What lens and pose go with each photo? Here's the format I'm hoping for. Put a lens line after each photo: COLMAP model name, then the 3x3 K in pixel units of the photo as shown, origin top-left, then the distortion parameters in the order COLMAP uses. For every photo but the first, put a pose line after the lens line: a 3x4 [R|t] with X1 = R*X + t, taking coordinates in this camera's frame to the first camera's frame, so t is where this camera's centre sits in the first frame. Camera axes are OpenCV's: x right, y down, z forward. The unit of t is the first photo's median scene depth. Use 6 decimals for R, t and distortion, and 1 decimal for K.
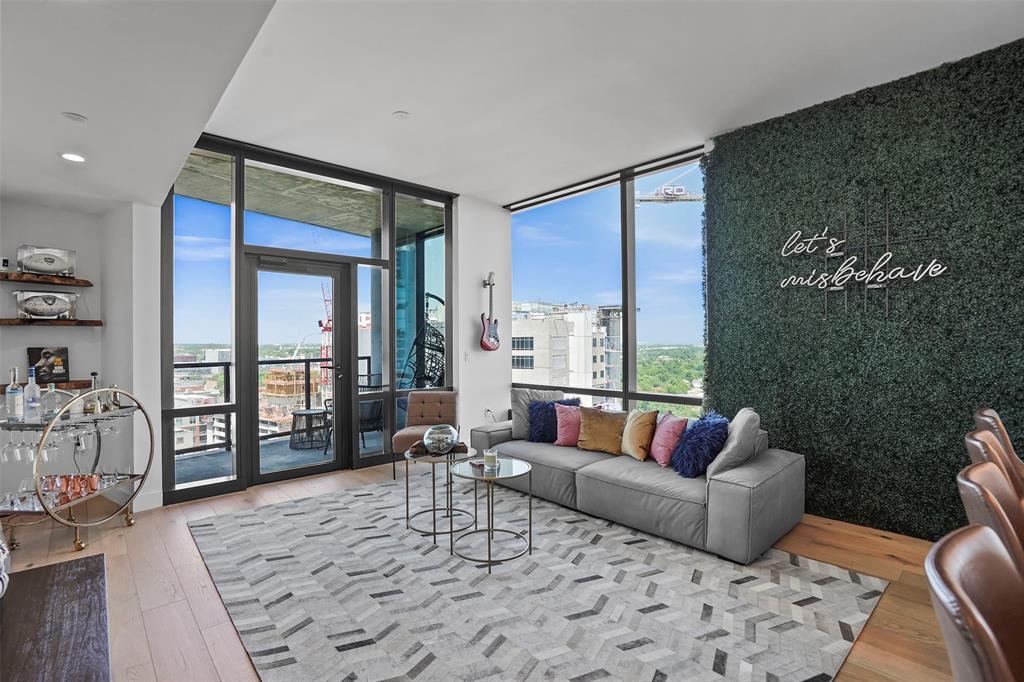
lens RADIAL K [[476.0, 0, 506.1], [0, 476.0, 340.7], [0, 0, 1]] dist [-0.062194, 0.022823]
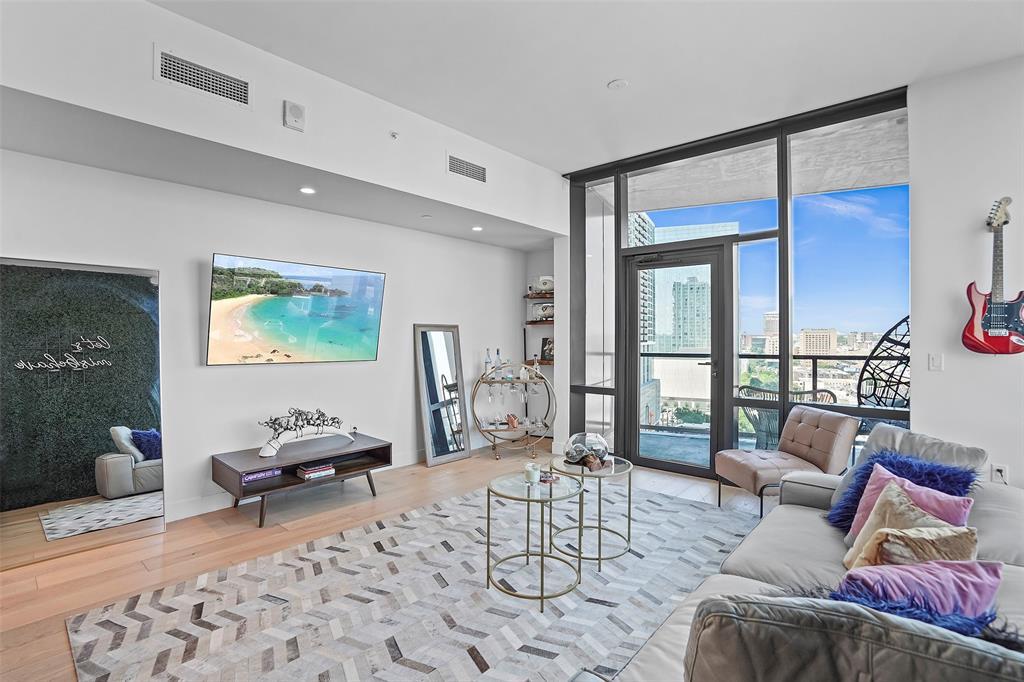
lens RADIAL K [[476.0, 0, 506.1], [0, 476.0, 340.7], [0, 0, 1]] dist [-0.062194, 0.022823]
pose [[0.104390, 0.018254, -0.994369, 0.716809], [0.000345, 0.999831, 0.018390, -0.006750], [0.994536, -0.002263, 0.104366, 0.769631]]
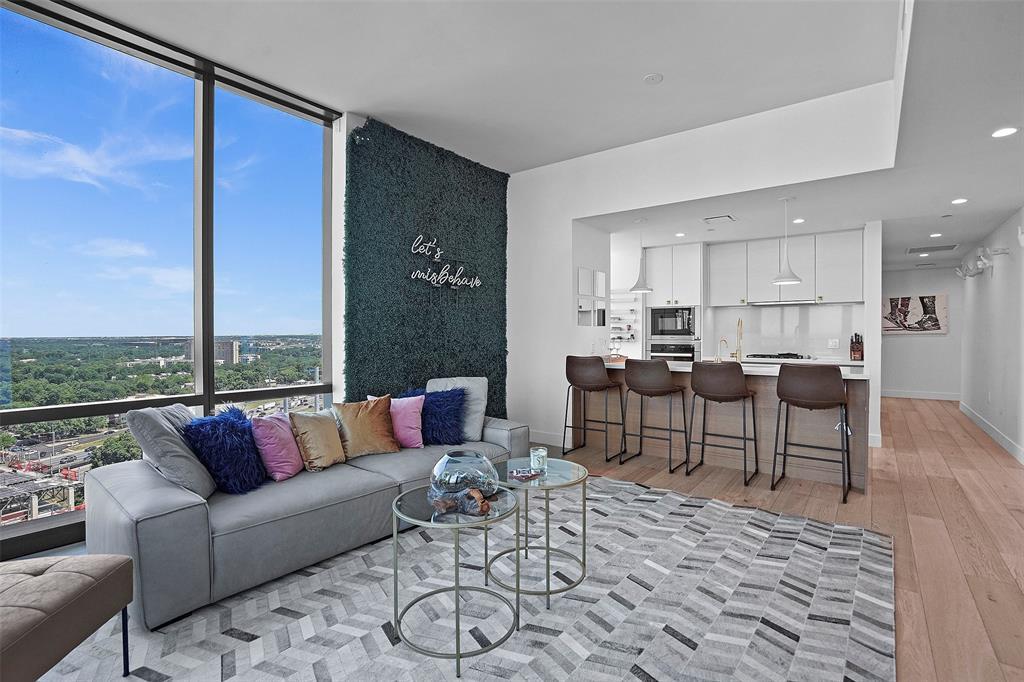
lens RADIAL K [[476.2, 0, 504.2], [0, 476.2, 343.4], [0, 0, 1]] dist [-0.040920, 0.000515]
pose [[-0.162714, -0.009946, 0.986623, -0.711797], [-0.000002, 0.999949, 0.010080, 0.044172], [-0.986673, 0.001638, -0.162706, 1.052846]]
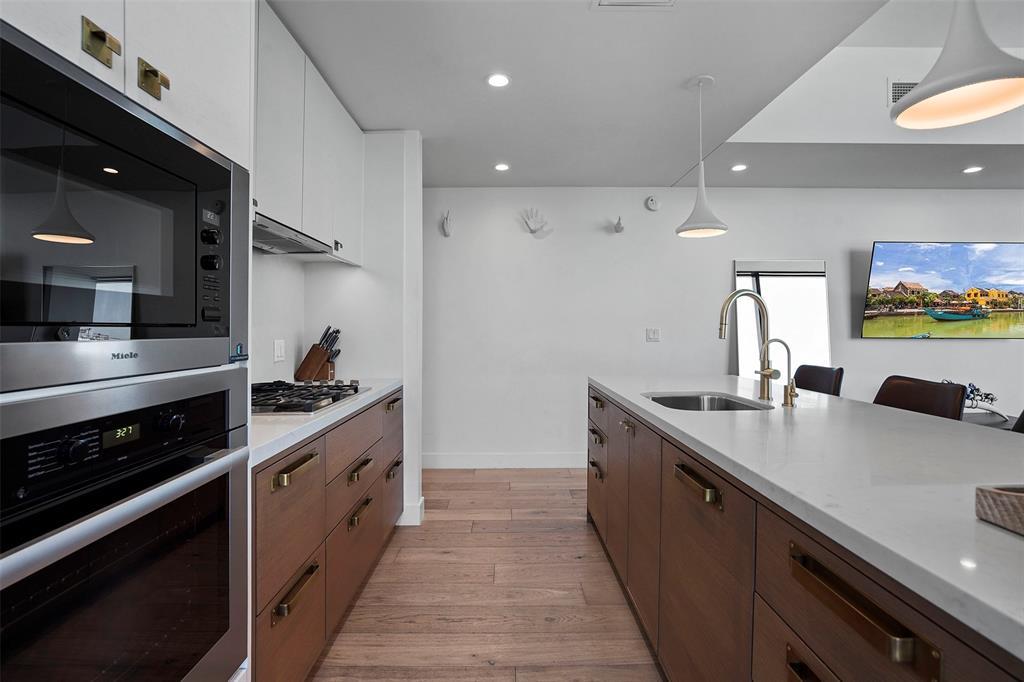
lens RADIAL K [[476.0, 0, 506.1], [0, 476.0, 340.7], [0, 0, 1]] dist [-0.062194, 0.022823]
pose [[-0.672430, 0.030804, -0.739519, 1.140727], [0.010249, 0.999425, 0.032311, 0.025246], [0.740090, 0.014147, -0.672359, 0.342822]]
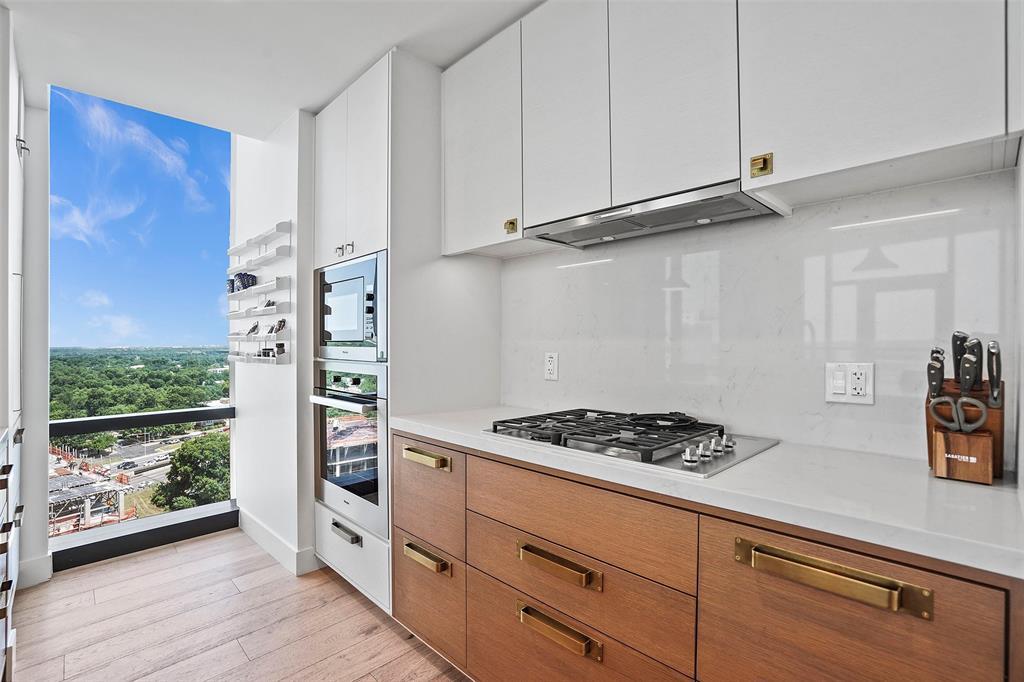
lens RADIAL K [[472.2, 0, 512.7], [0, 472.2, 344.9], [0, 0, 1]] dist [-0.053566, 0.022692]
pose [[-0.040102, 0.003275, 0.999190, 0.435540], [0.002619, 0.999992, -0.003172, 0.031532], [-0.999192, 0.002490, -0.040110, -0.153622]]
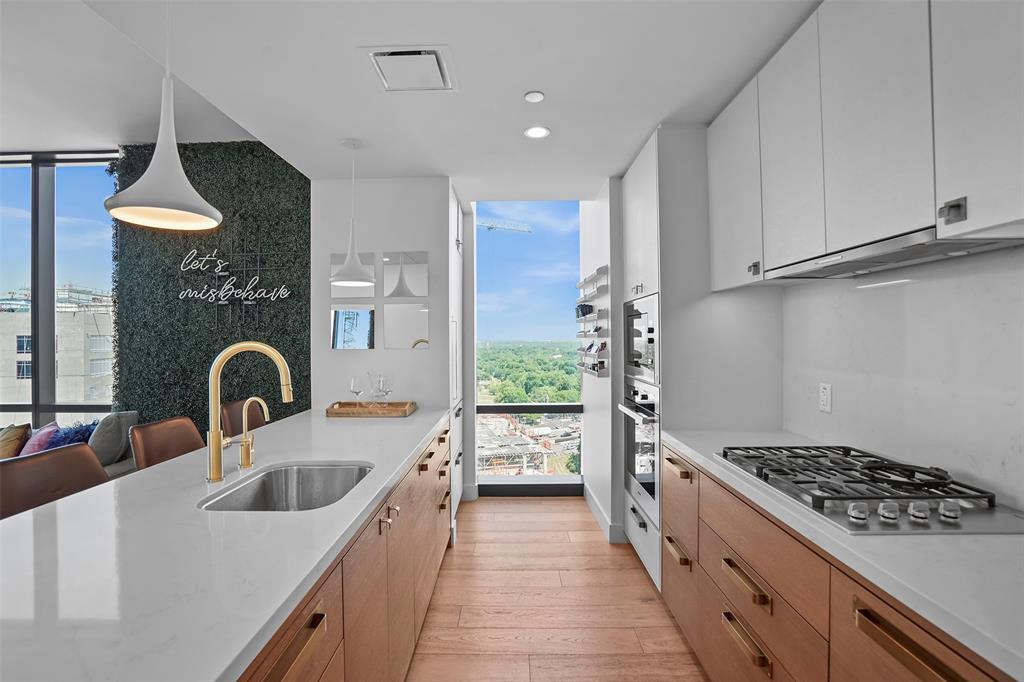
lens RADIAL K [[476.0, 0, 506.1], [0, 476.0, 340.7], [0, 0, 1]] dist [-0.062194, 0.022823]
pose [[0.682663, -0.000070, 0.730733, 0.343620], [0.000165, 1.000000, -0.000058, -0.016064], [-0.730733, 0.000160, 0.682663, -0.340577]]
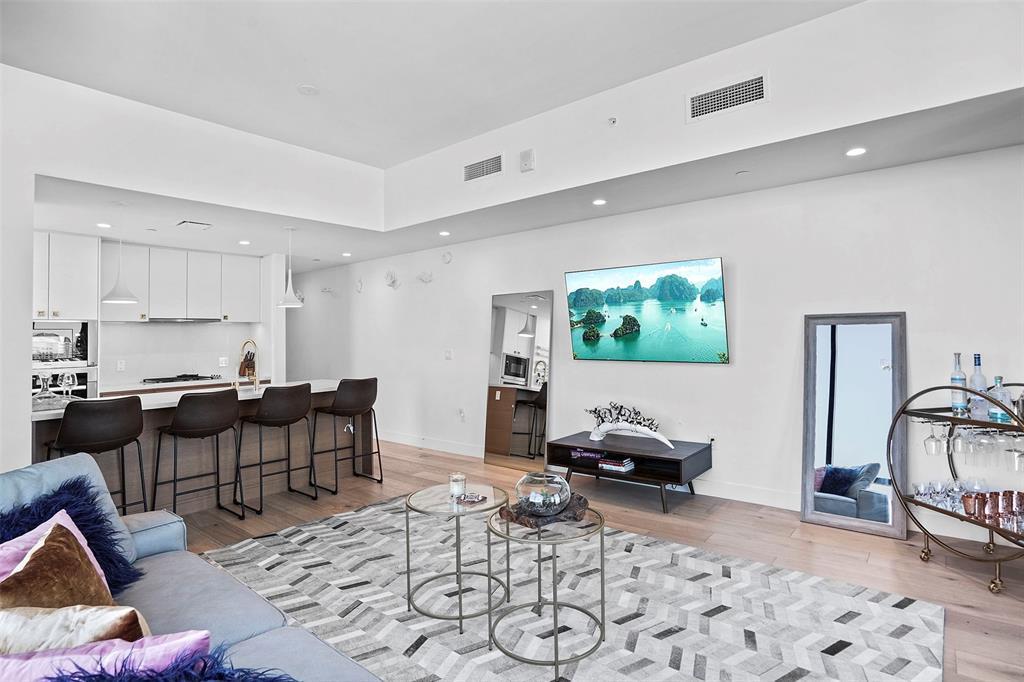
lens RADIAL K [[520.2, 0, 527.0], [0, 520.2, 332.0], [0, 0, 1]] dist [-0.042896, 0.000830]
pose [[-0.986516, 0.023089, -0.162027, -0.013601], [0.025771, 0.999563, -0.014468, 0.005808], [0.161622, -0.018448, -0.986680, 1.681231]]
